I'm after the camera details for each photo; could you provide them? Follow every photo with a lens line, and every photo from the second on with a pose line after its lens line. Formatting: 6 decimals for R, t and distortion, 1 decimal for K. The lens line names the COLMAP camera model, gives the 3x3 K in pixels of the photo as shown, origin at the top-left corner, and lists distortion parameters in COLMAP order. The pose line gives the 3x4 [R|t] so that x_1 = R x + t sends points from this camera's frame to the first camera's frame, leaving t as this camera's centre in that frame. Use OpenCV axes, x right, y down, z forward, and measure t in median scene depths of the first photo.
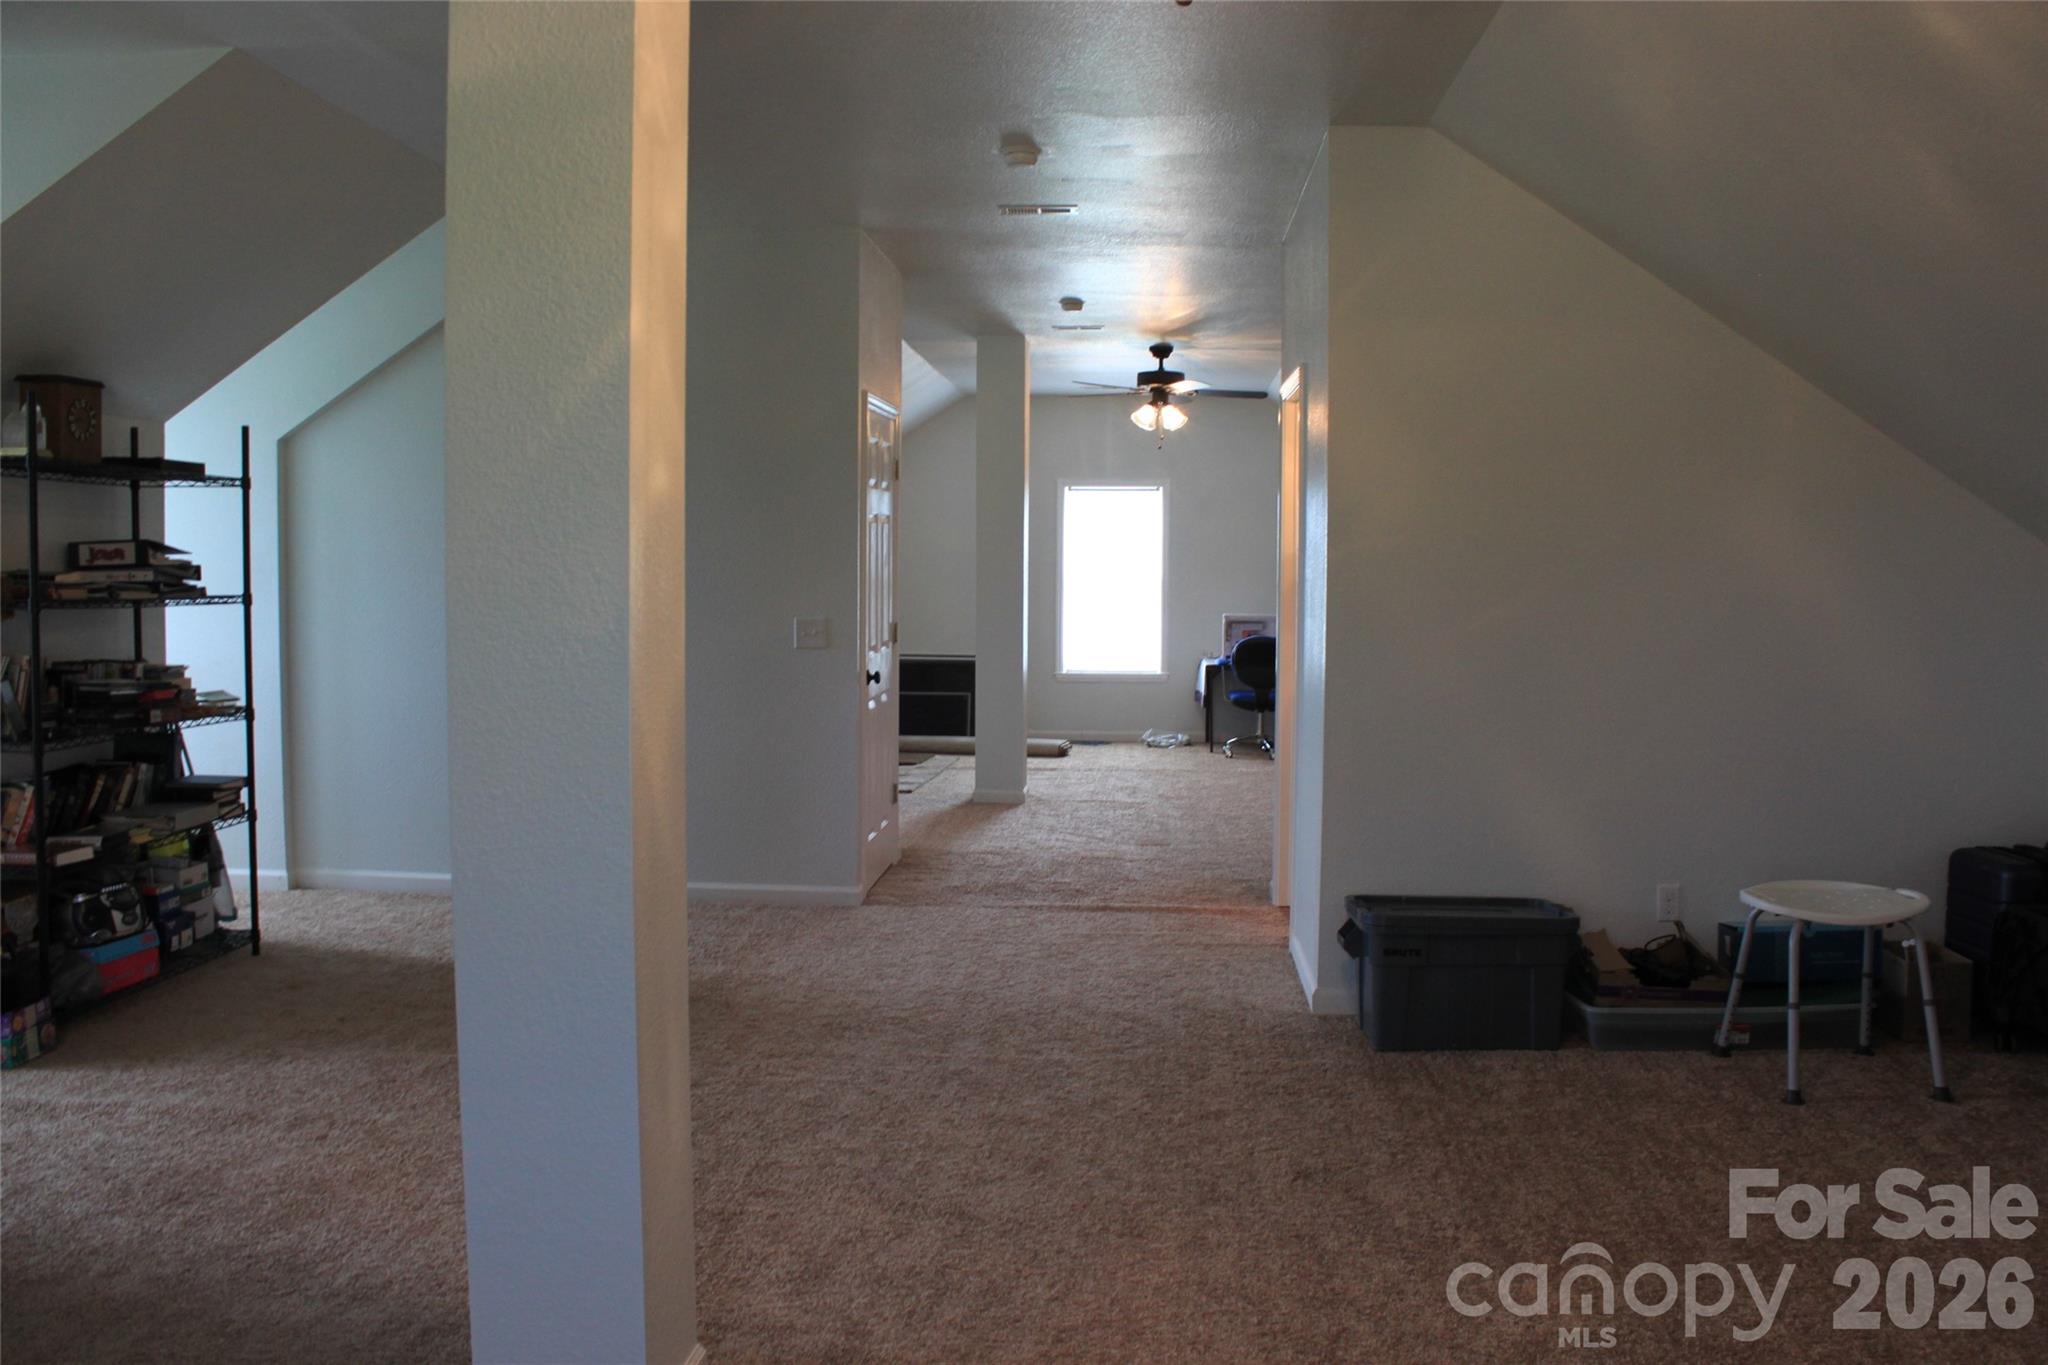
lens RADIAL K [[1694.2, 0, 1027.2], [0, 1694.2, 687.9], [0, 0, 1]] dist [-0.167477, 0.147891]
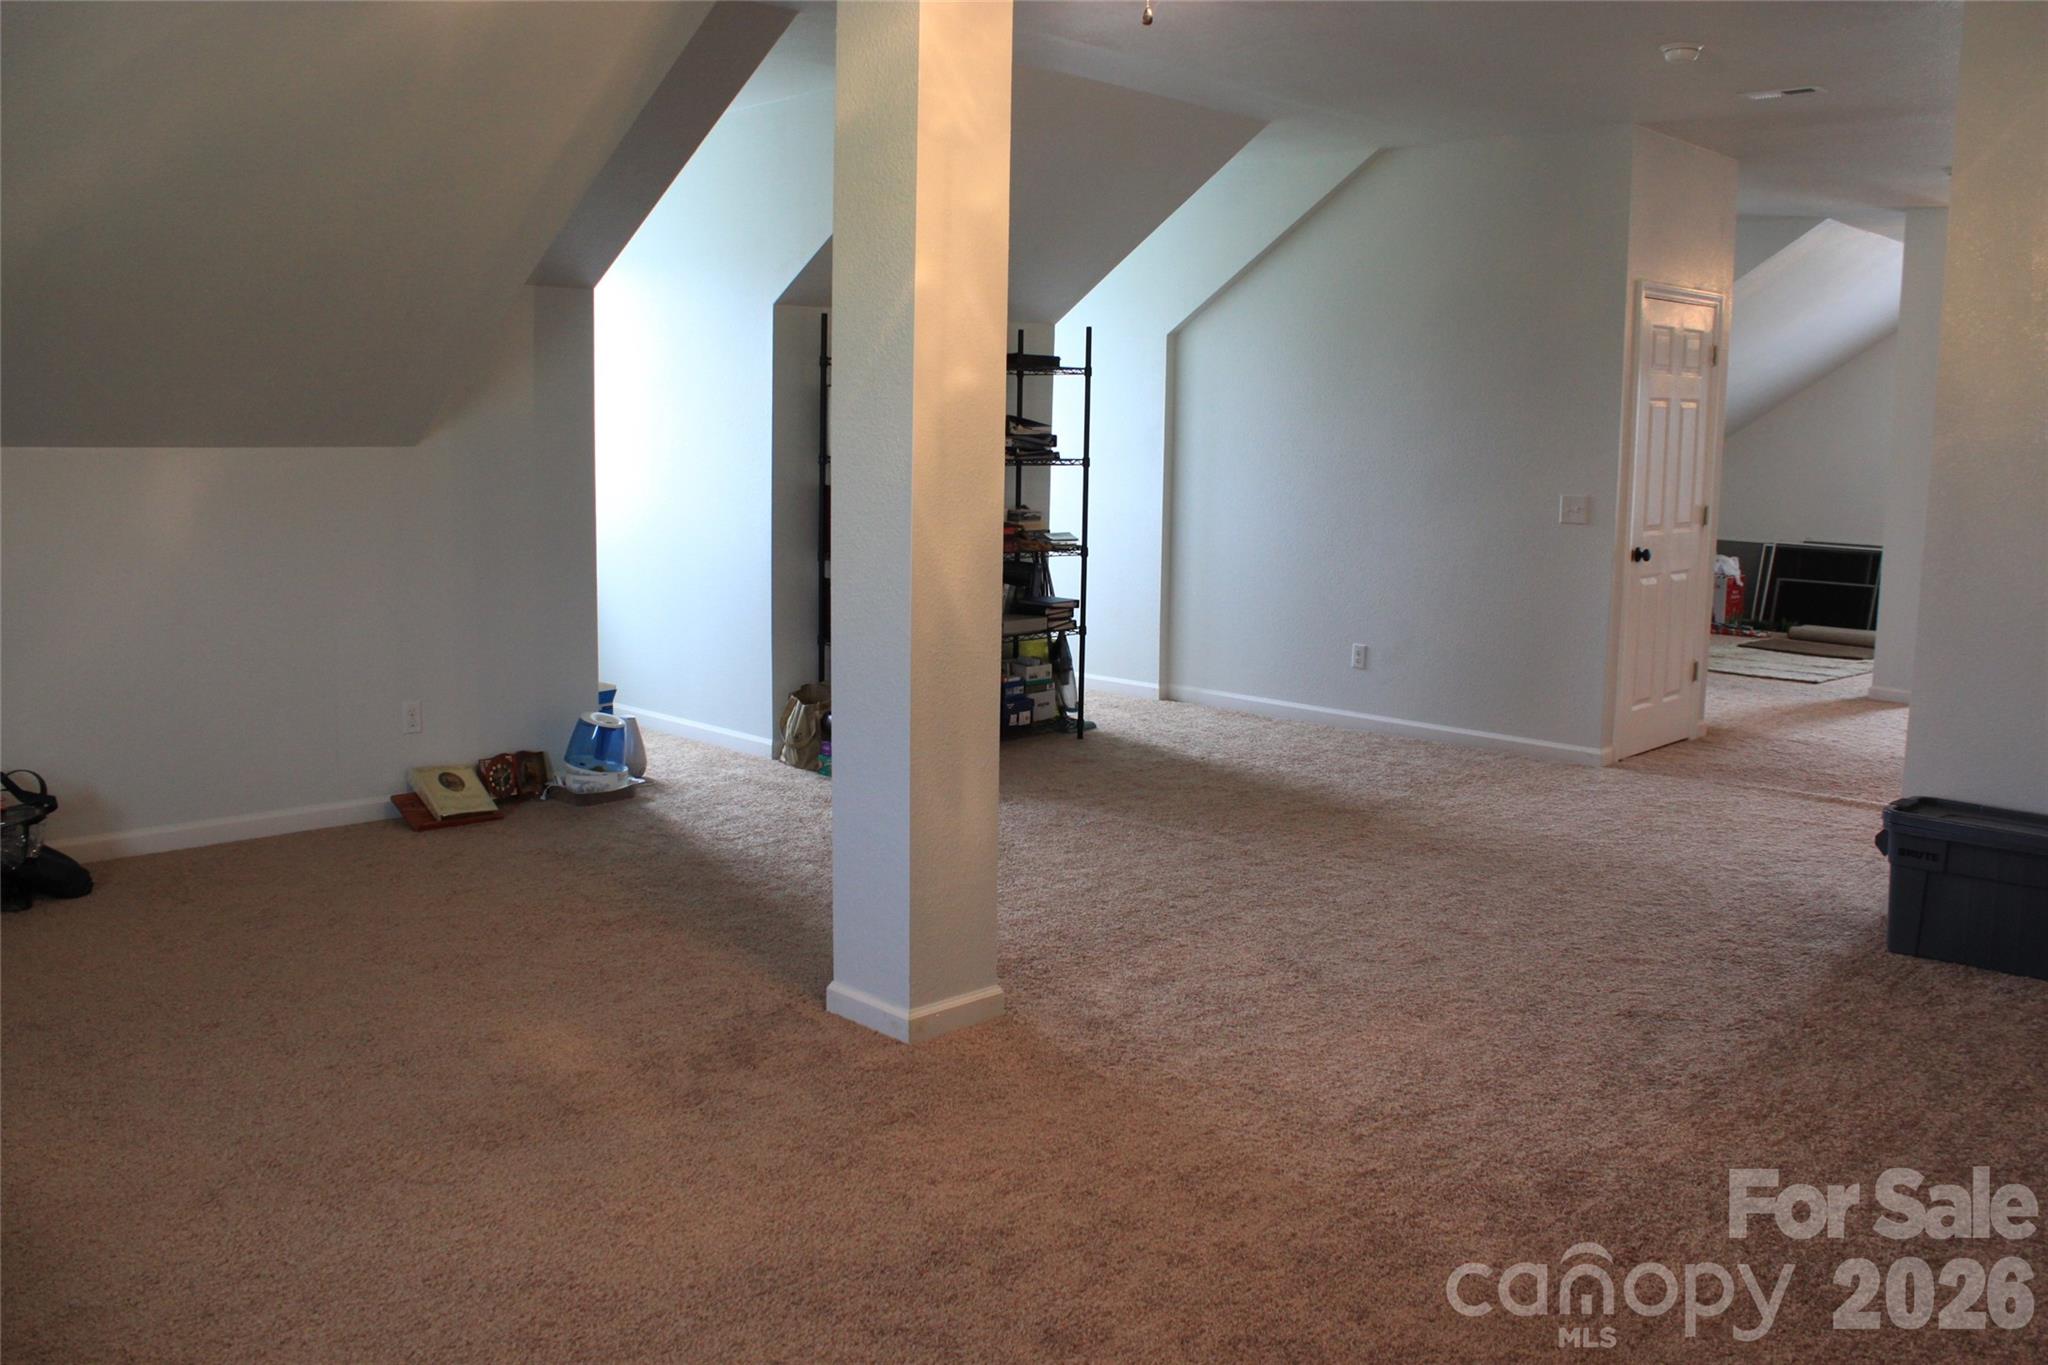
lens RADIAL K [[1694.2, 0, 1019.6], [0, 1694.2, 687.0], [0, 0, 1]] dist [-0.167477, 0.147891]
pose [[0.757622, 0.100380, -0.644928, 0.356725], [-0.053967, 0.994354, 0.091369, 0.002940], [0.650458, -0.034418, 0.758762, -0.043162]]
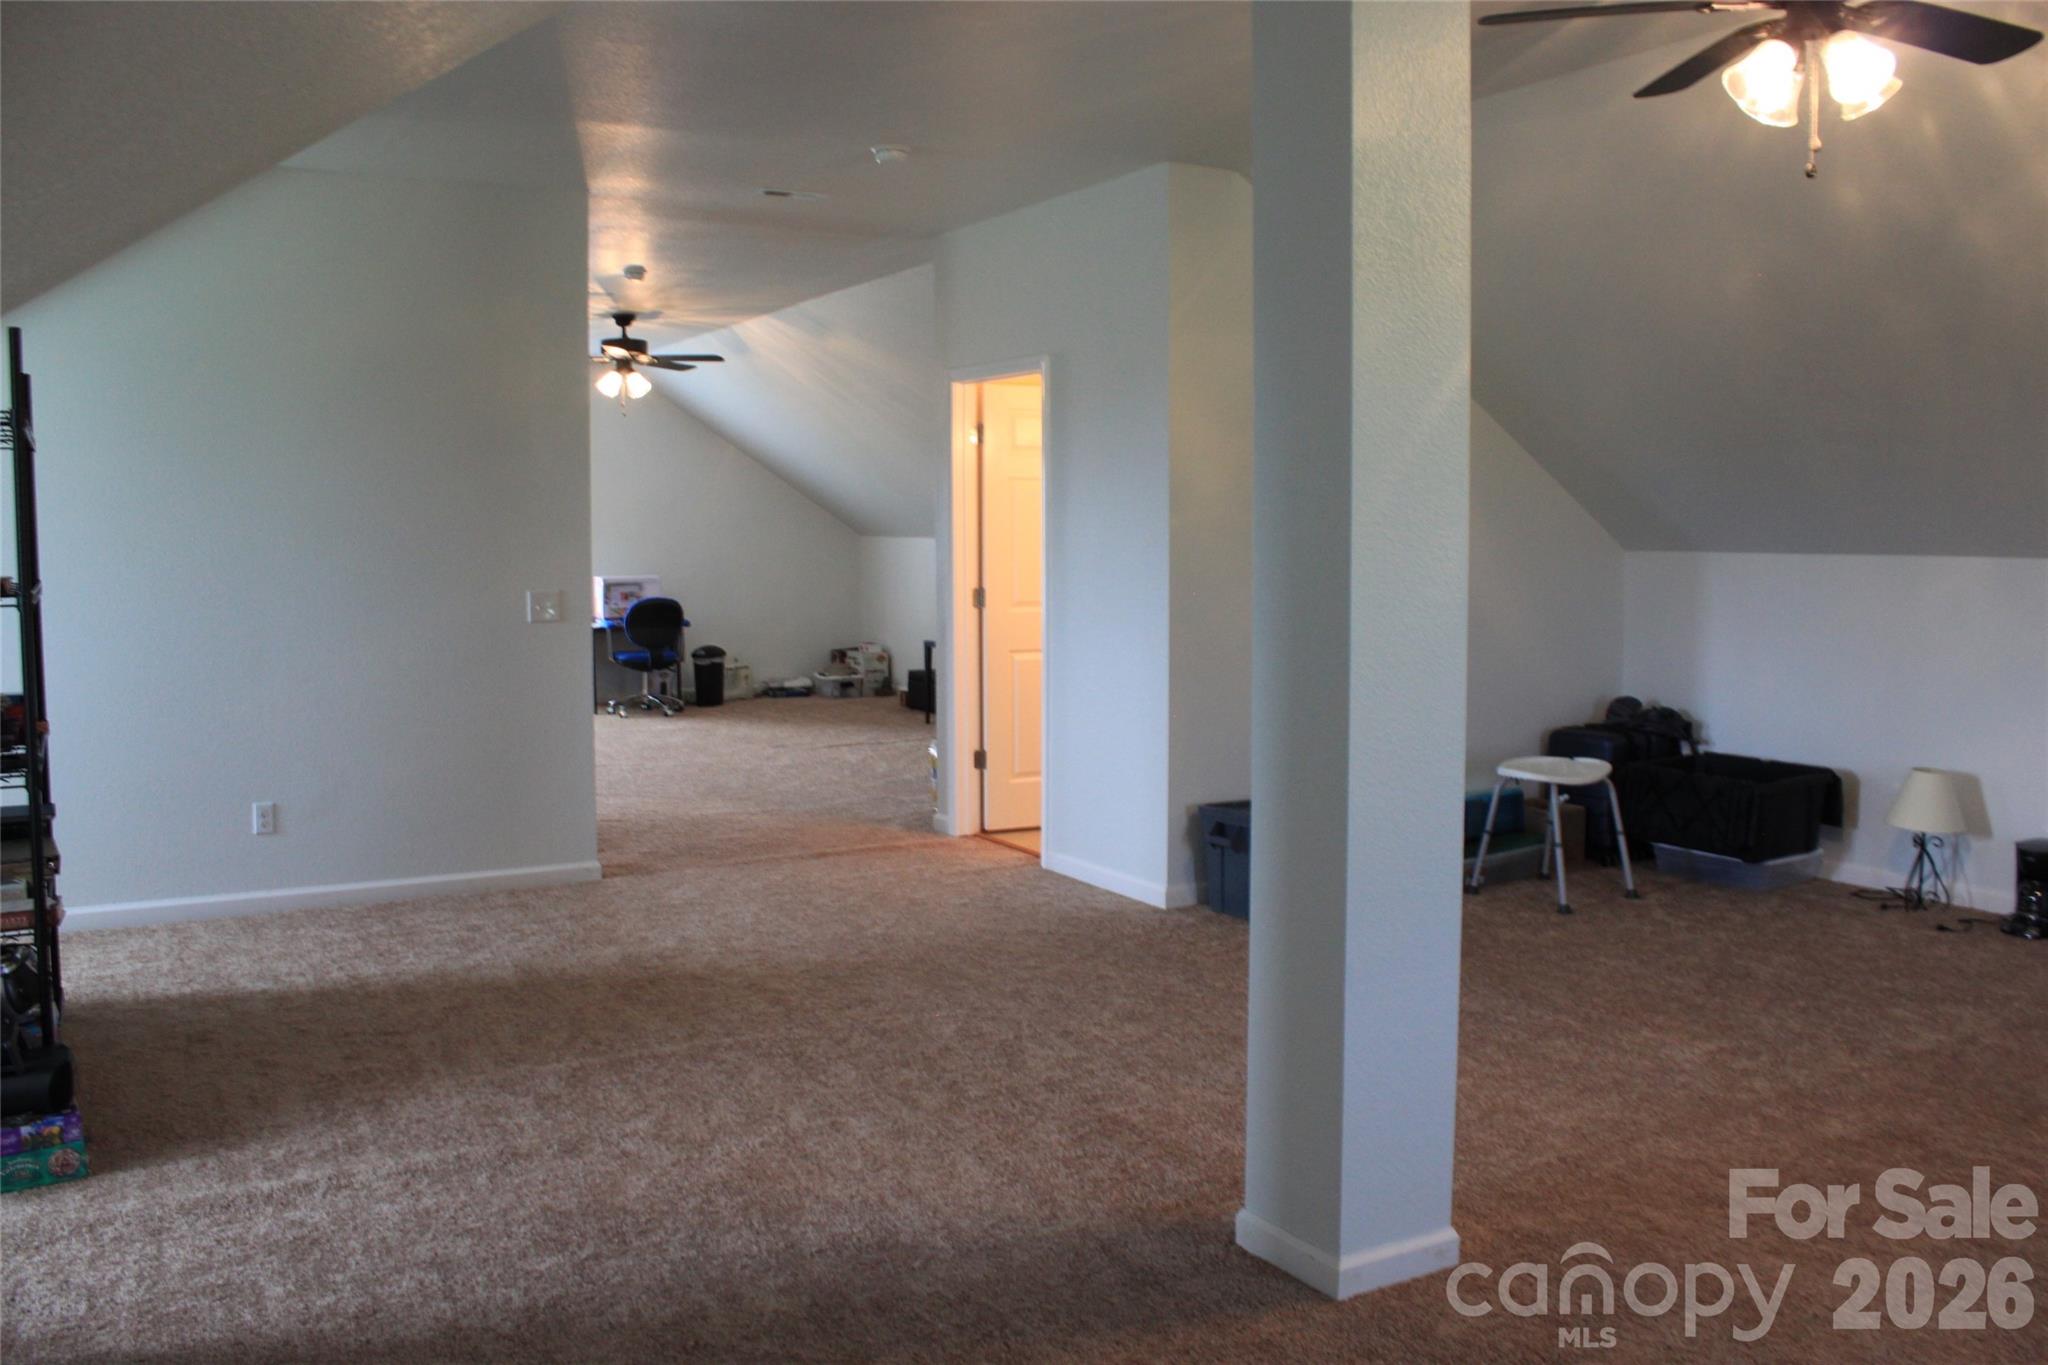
lens RADIAL K [[1694.2, 0, 1021.8], [0, 1694.2, 674.5], [0, 0, 1]] dist [-0.167477, 0.147891]
pose [[0.828482, -0.056586, 0.557150, -0.525800], [0.046175, 0.998397, 0.032737, -0.014693], [-0.558109, -0.001395, 0.829766, 0.056929]]
